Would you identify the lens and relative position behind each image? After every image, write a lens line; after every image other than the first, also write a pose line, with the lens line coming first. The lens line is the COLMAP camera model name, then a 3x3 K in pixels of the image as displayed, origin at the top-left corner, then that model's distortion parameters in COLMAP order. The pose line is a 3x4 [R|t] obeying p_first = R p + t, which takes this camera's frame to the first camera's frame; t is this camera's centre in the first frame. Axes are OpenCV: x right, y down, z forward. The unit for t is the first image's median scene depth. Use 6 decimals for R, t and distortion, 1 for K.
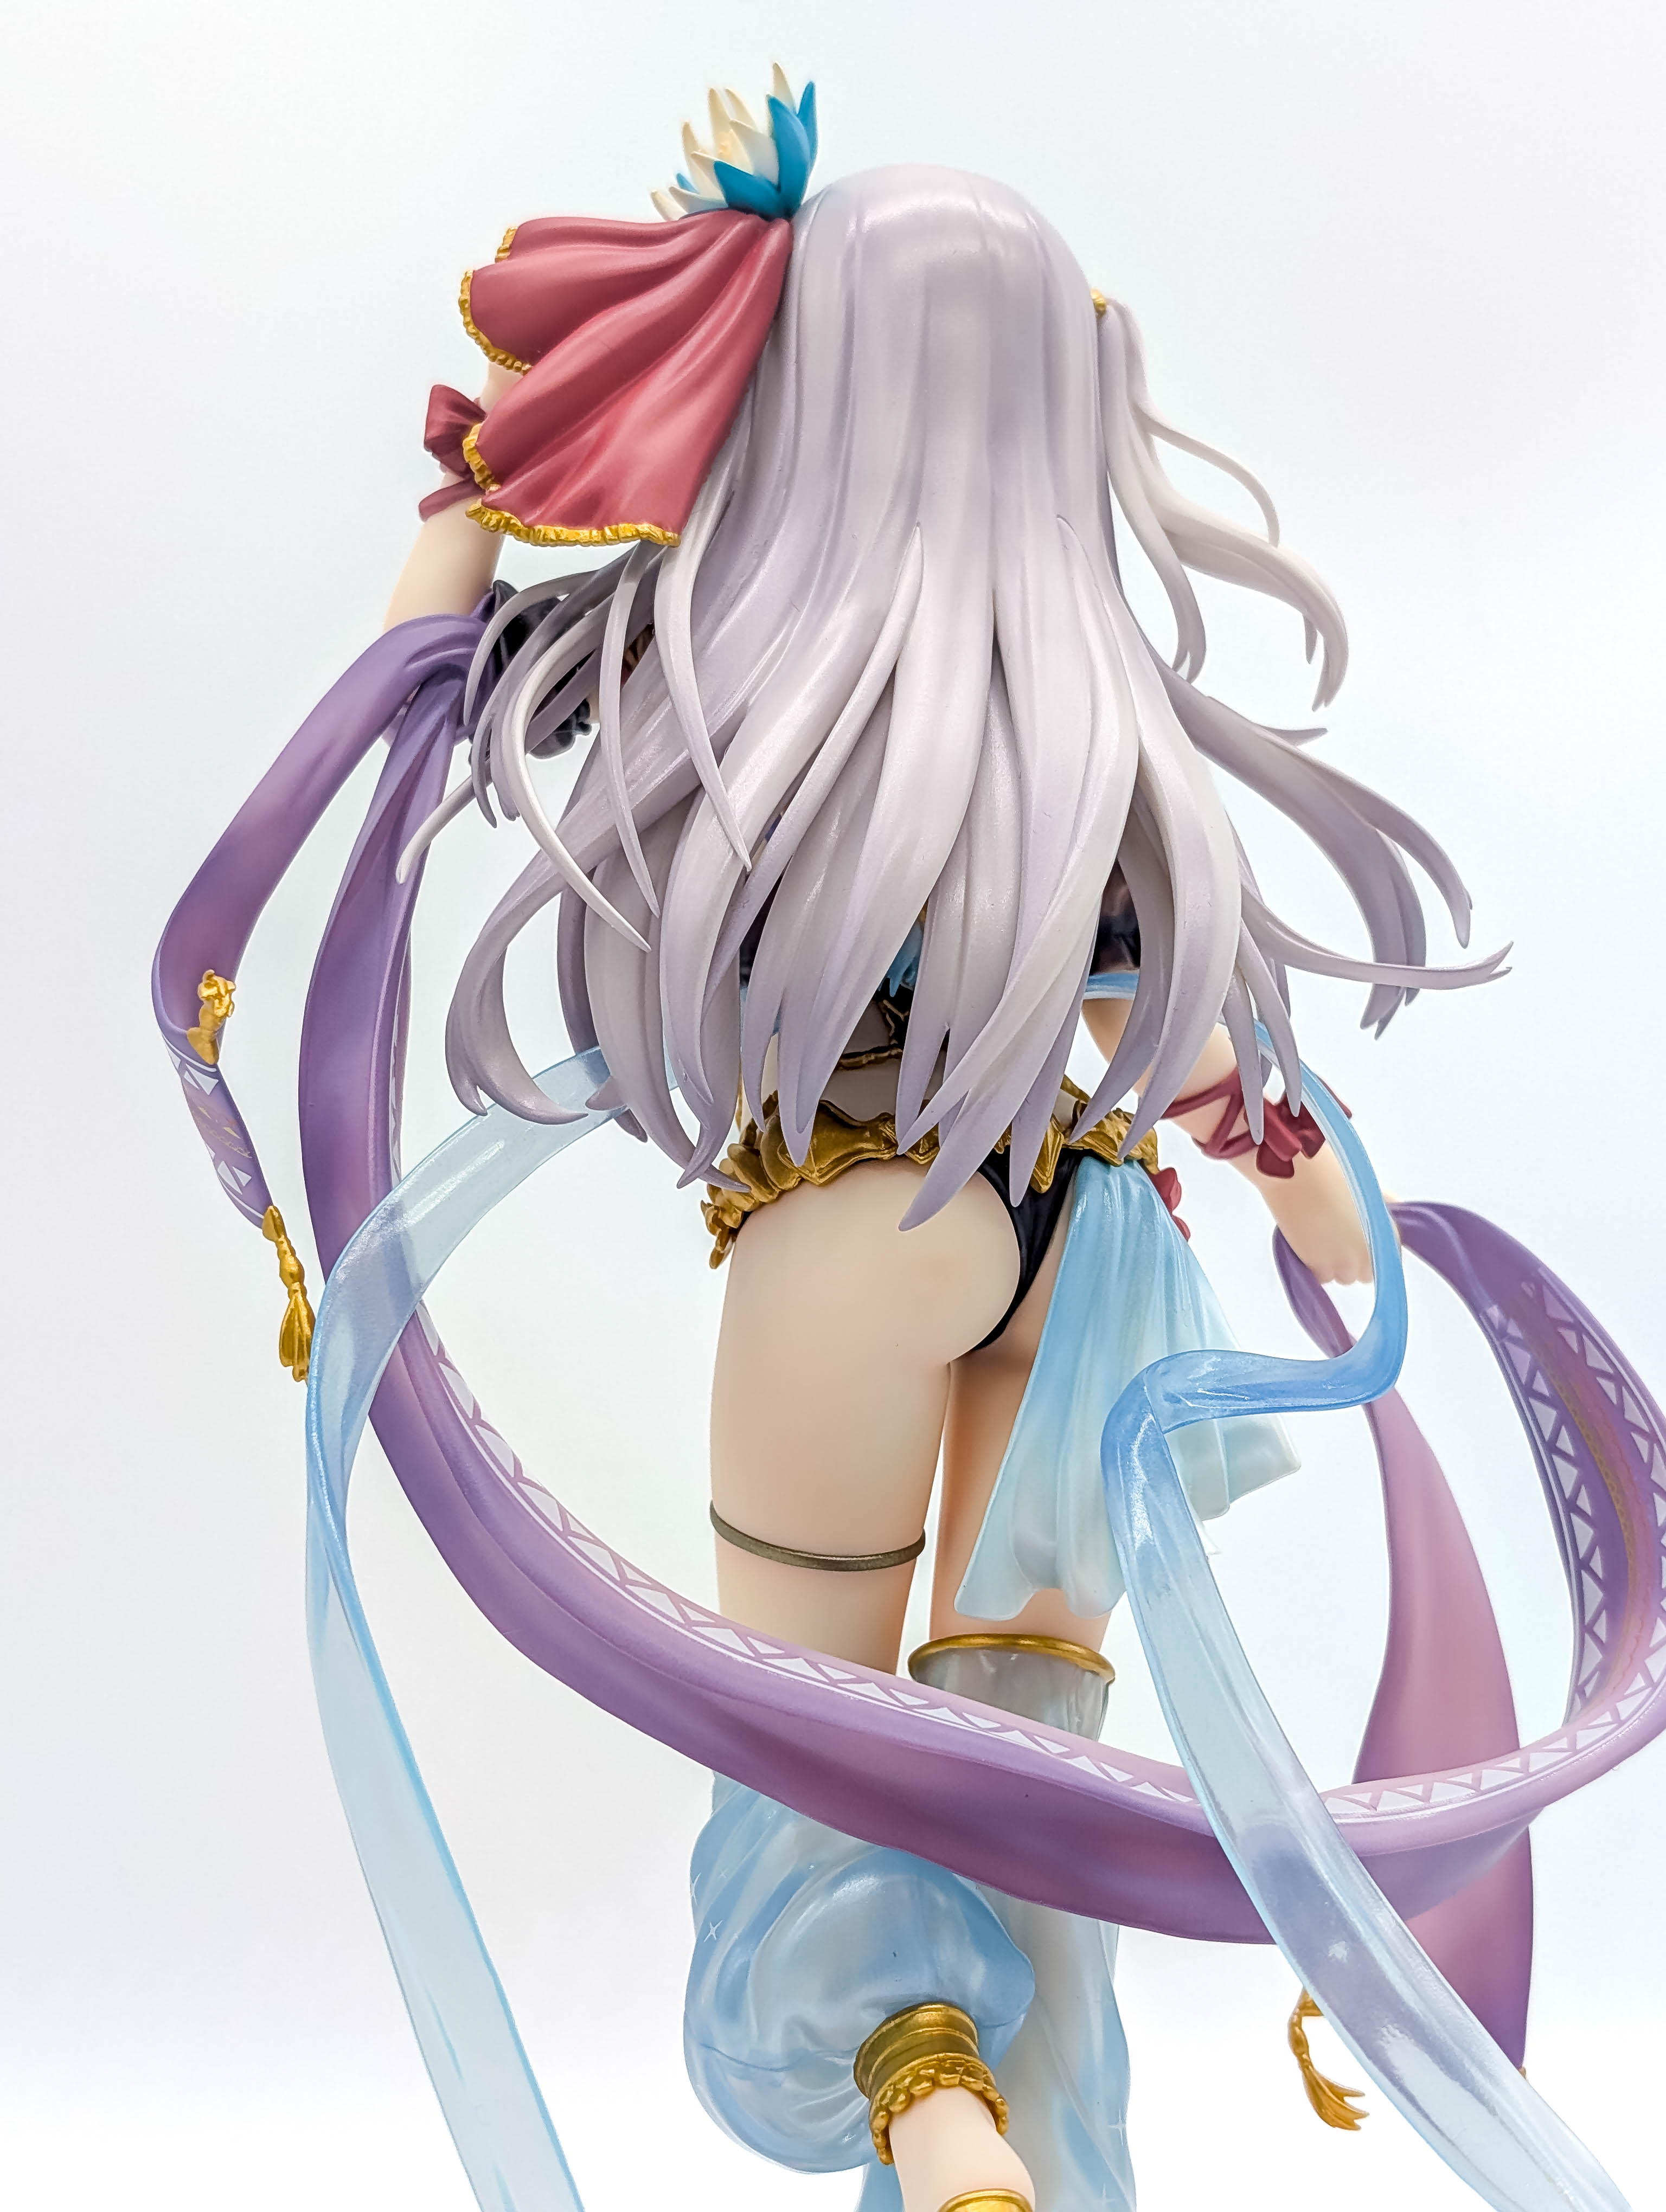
lens RADIAL K [[3622.2, 0, 844.6], [0, 3622.2, 1104.8], [0, 0, 1]] dist [0.069163, 0.000000]
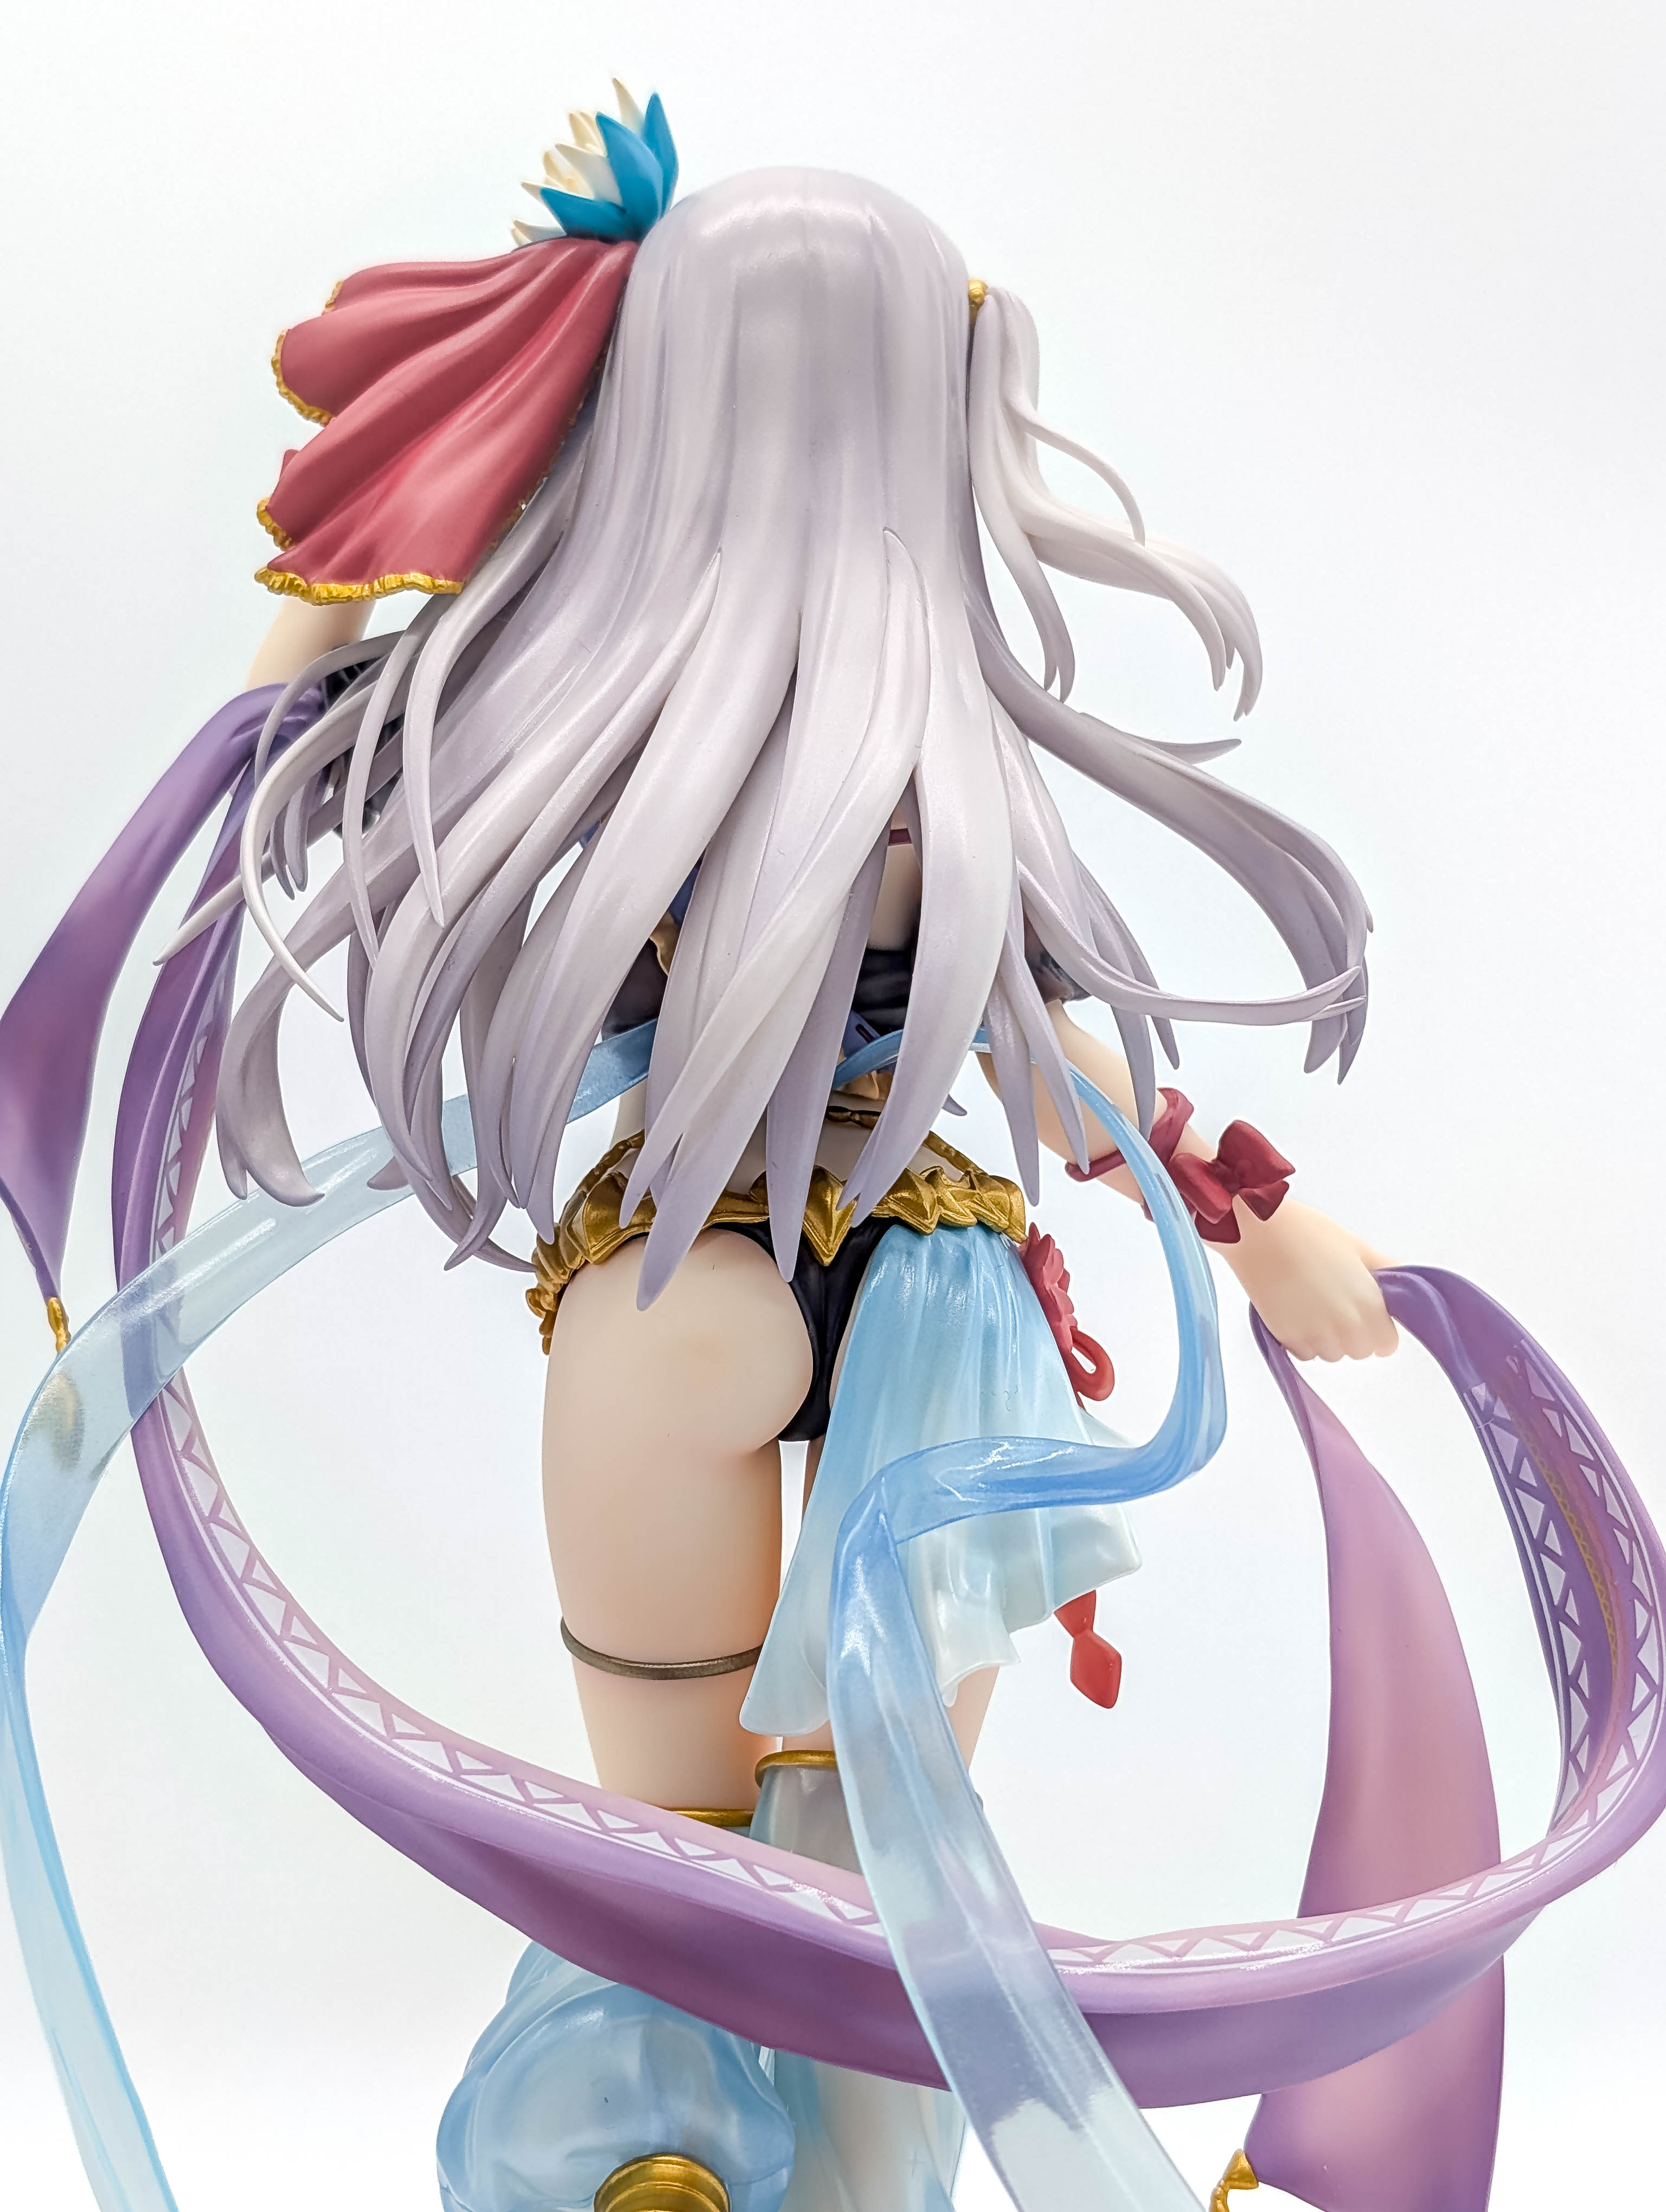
lens RADIAL K [[3622.2, 0, 842.0], [0, 3622.2, 1107.5], [0, 0, 1]] dist [0.069163, 0.000000]
pose [[0.951115, -0.037291, -0.306578, 0.333284], [0.029410, 0.999108, -0.030289, 0.011896], [0.307434, 0.019792, 0.951364, 0.129480]]
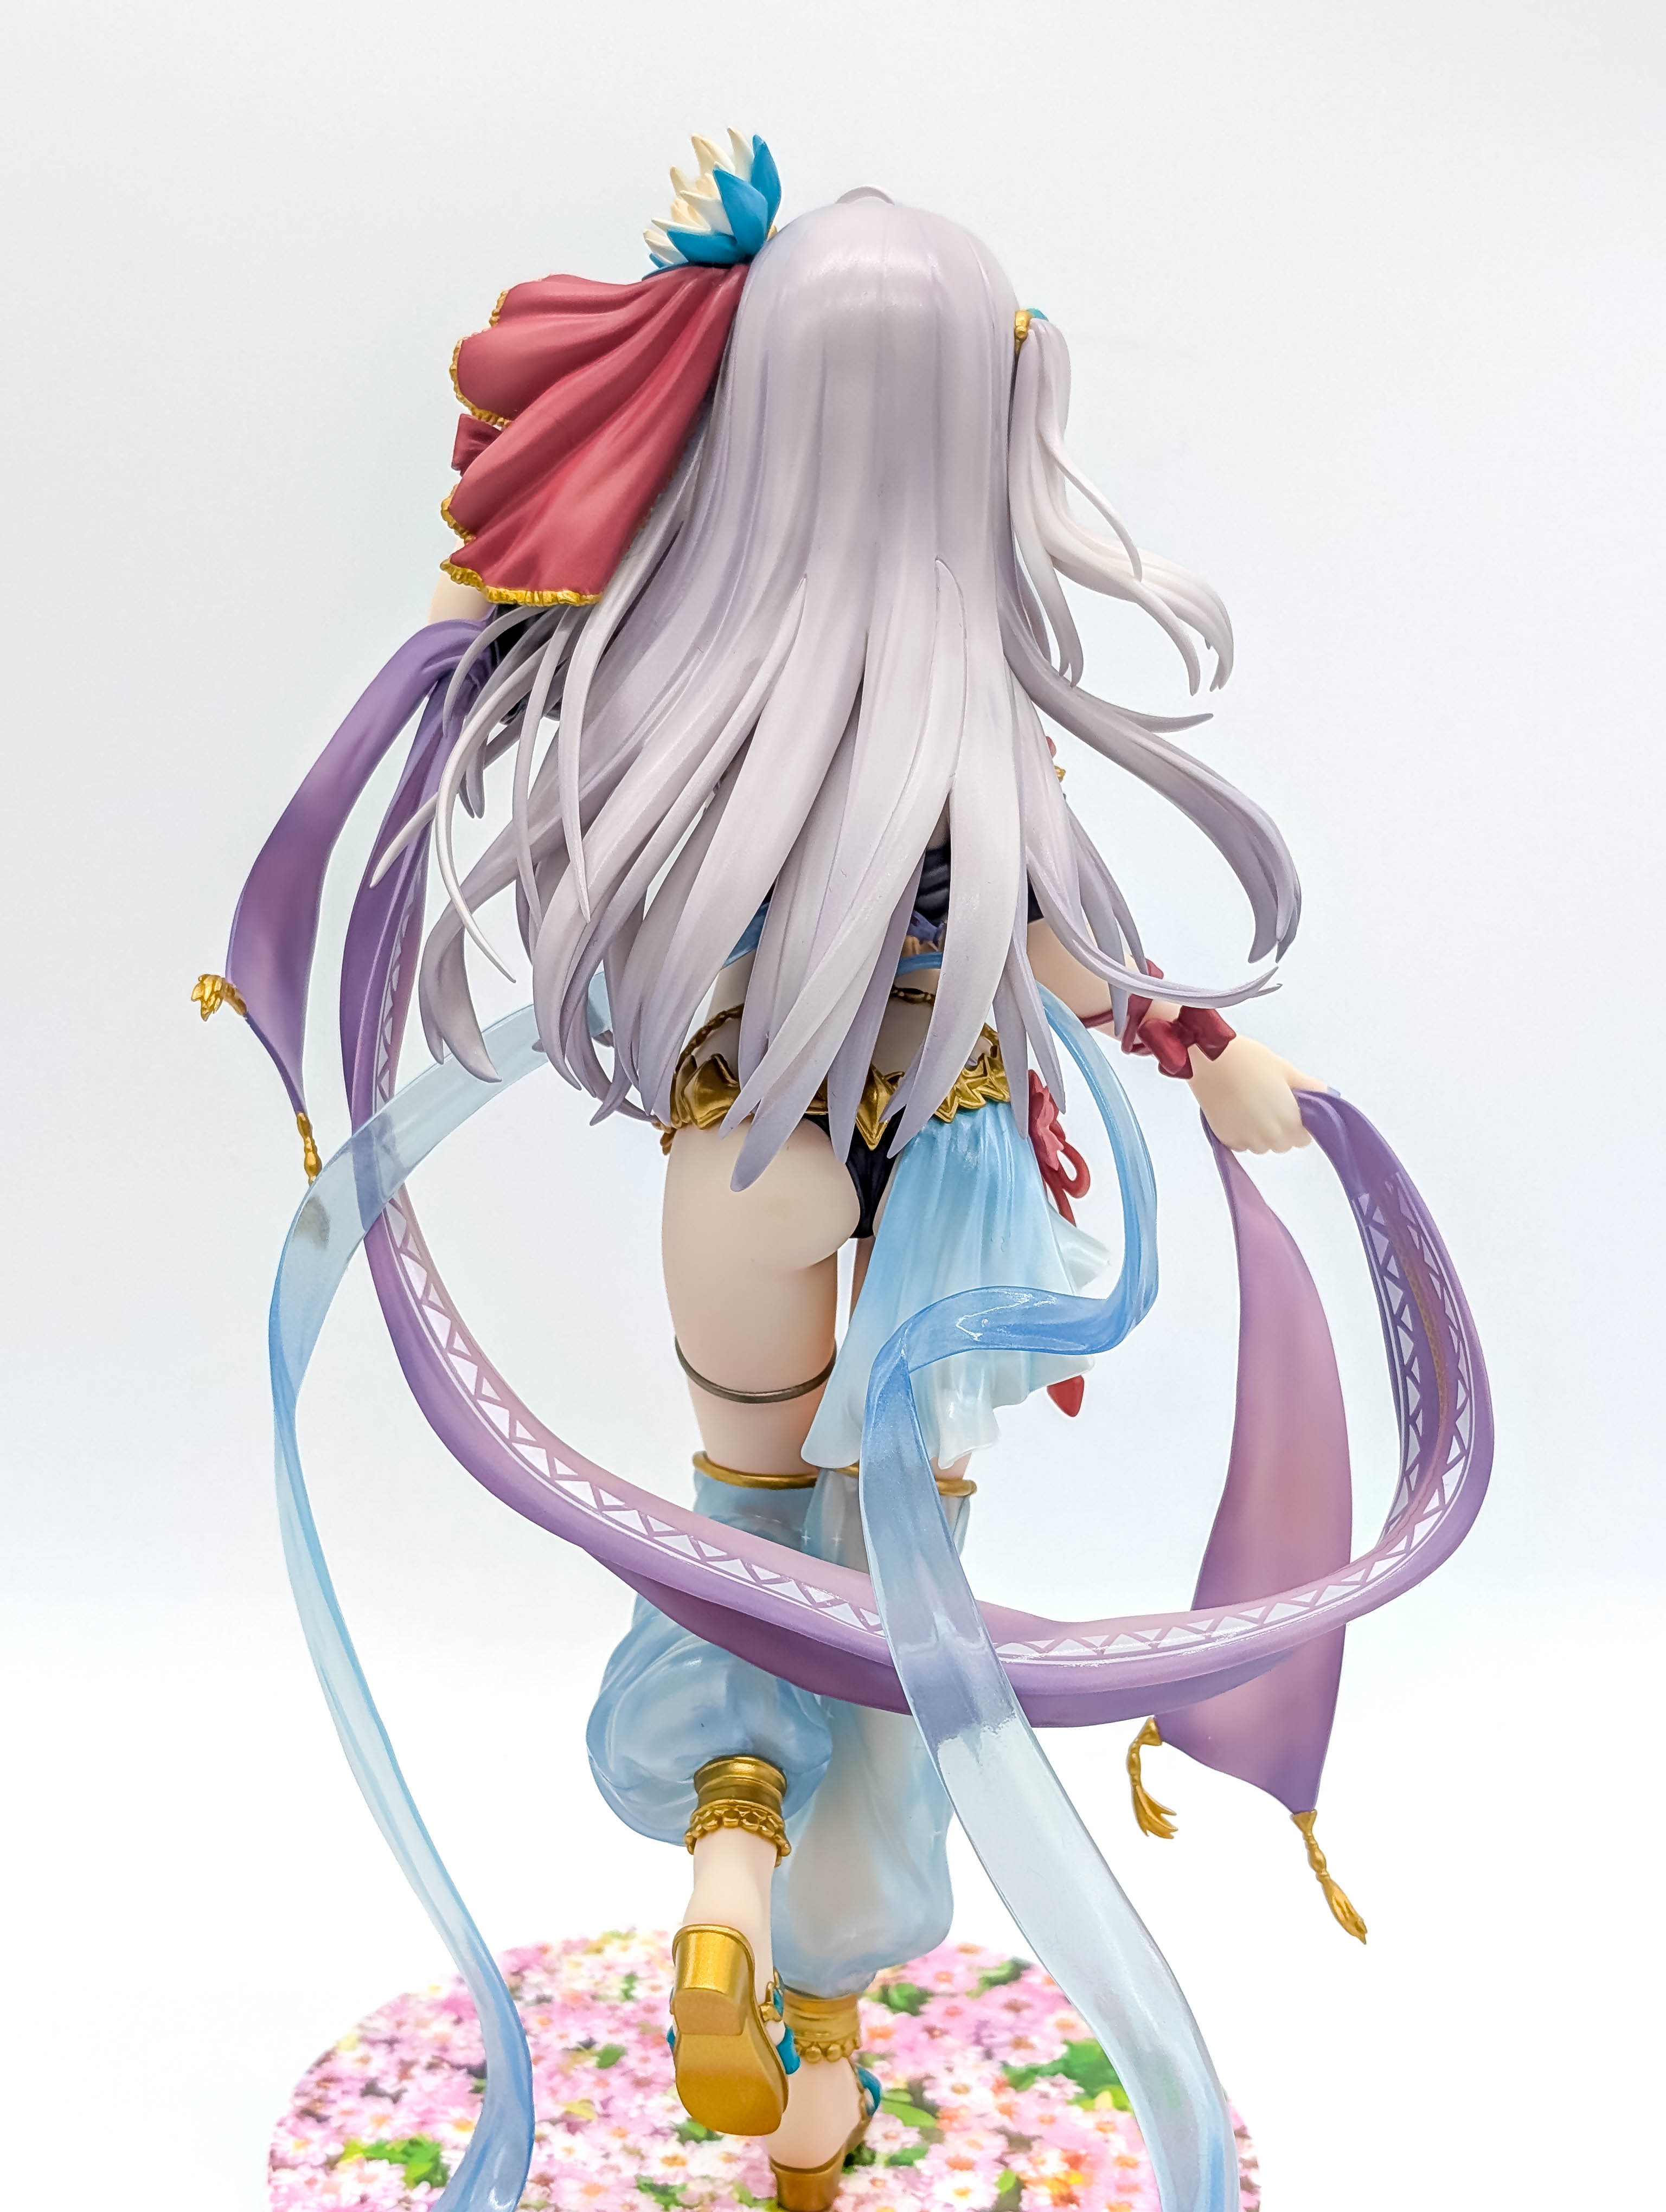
lens RADIAL K [[3622.2, 0, 821.2], [0, 3622.2, 1124.8], [0, 0, 1]] dist [0.069163, 0.000000]
pose [[0.937305, 0.096536, -0.334875, 0.442488], [0.007714, 0.954890, 0.296861, -0.343616], [0.348426, -0.280832, 0.894278, -0.105616]]
